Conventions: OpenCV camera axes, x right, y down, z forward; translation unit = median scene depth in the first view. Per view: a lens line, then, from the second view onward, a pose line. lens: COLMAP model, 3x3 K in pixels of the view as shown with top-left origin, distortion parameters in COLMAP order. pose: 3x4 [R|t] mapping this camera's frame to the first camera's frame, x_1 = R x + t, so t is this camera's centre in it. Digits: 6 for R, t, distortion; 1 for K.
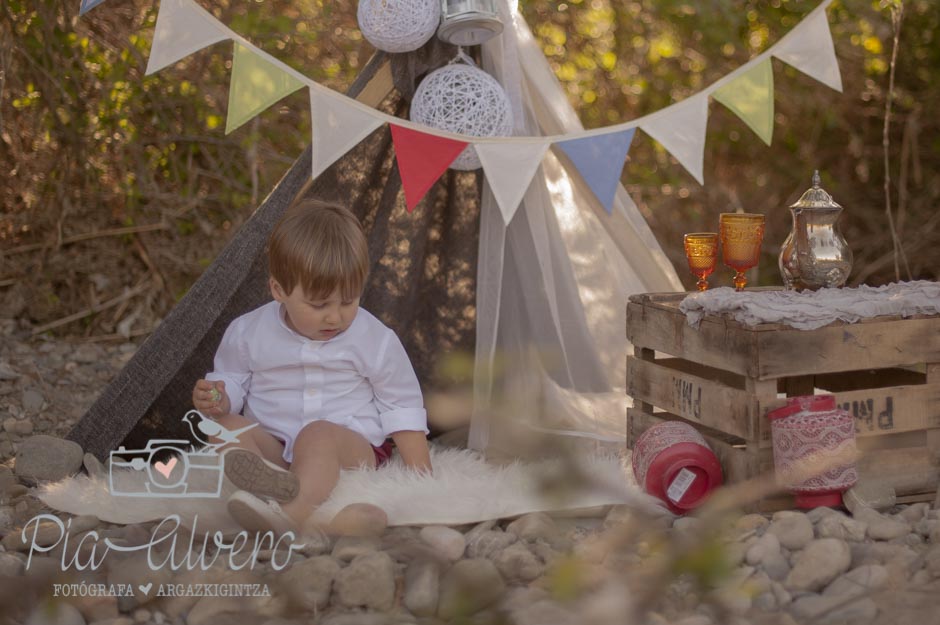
lens RADIAL K [[1900.2, 0, 554.0], [0, 1900.2, 256.9], [0, 0, 1]] dist [-0.091559, -0.321189]
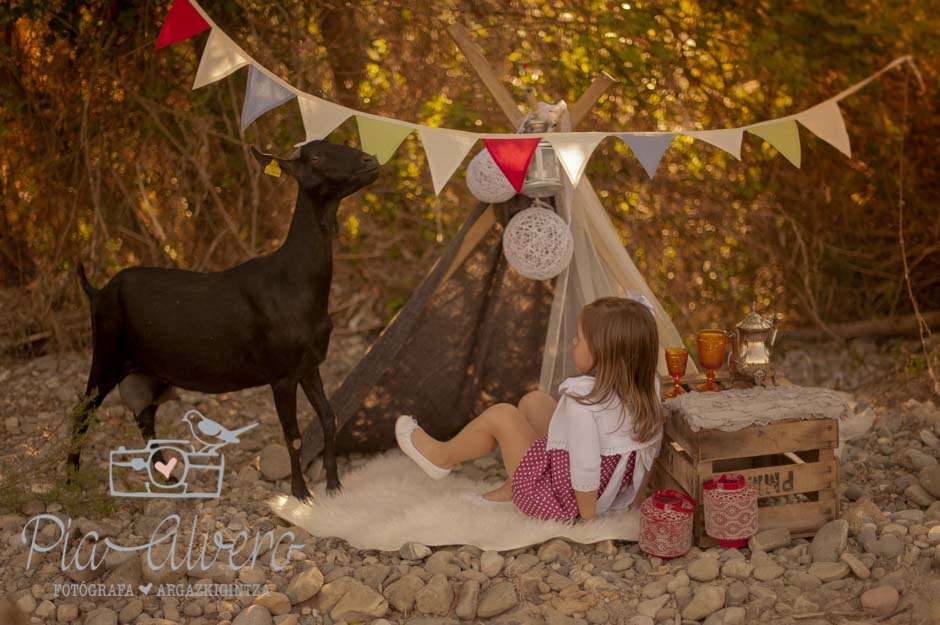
lens RADIAL K [[1603.3, 0, 467.4], [0, 1603.3, 422.5], [0, 0, 1]] dist [-0.123018, 0.013220]
pose [[0.977729, 0.025919, -0.208267, 0.167030], [0.017836, 0.978493, 0.205507, -0.204659], [0.209114, -0.204645, 0.956238, -0.237730]]
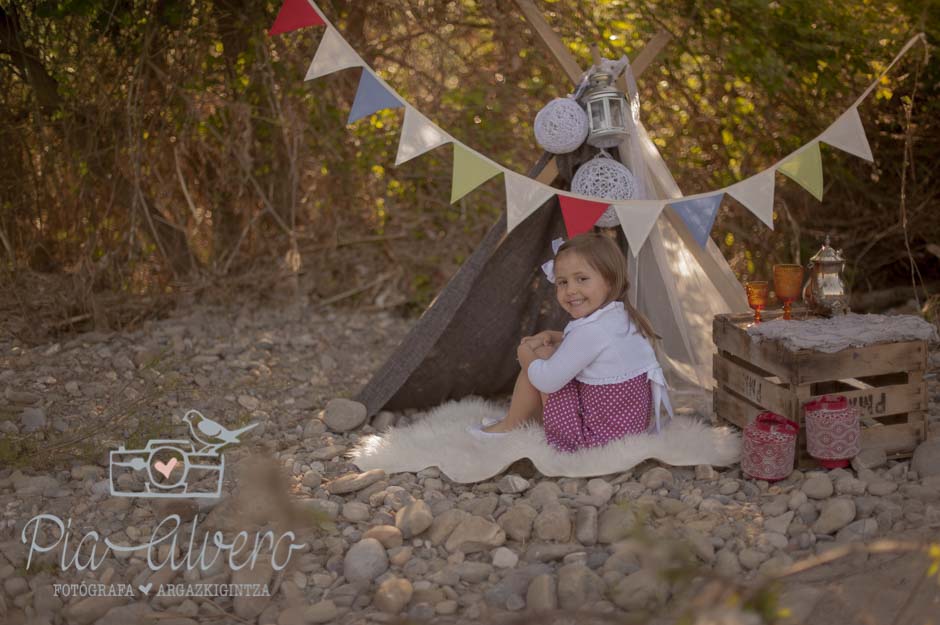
lens RADIAL K [[1345.9, 0, 473.0], [0, 1345.9, 351.3], [0, 0, 1]] dist [-0.127858, 0.039127]
pose [[0.990695, -0.007173, -0.135908, -0.006890], [0.026122, 0.990065, 0.138164, -0.105460], [0.133567, -0.140428, 0.981040, -0.097615]]
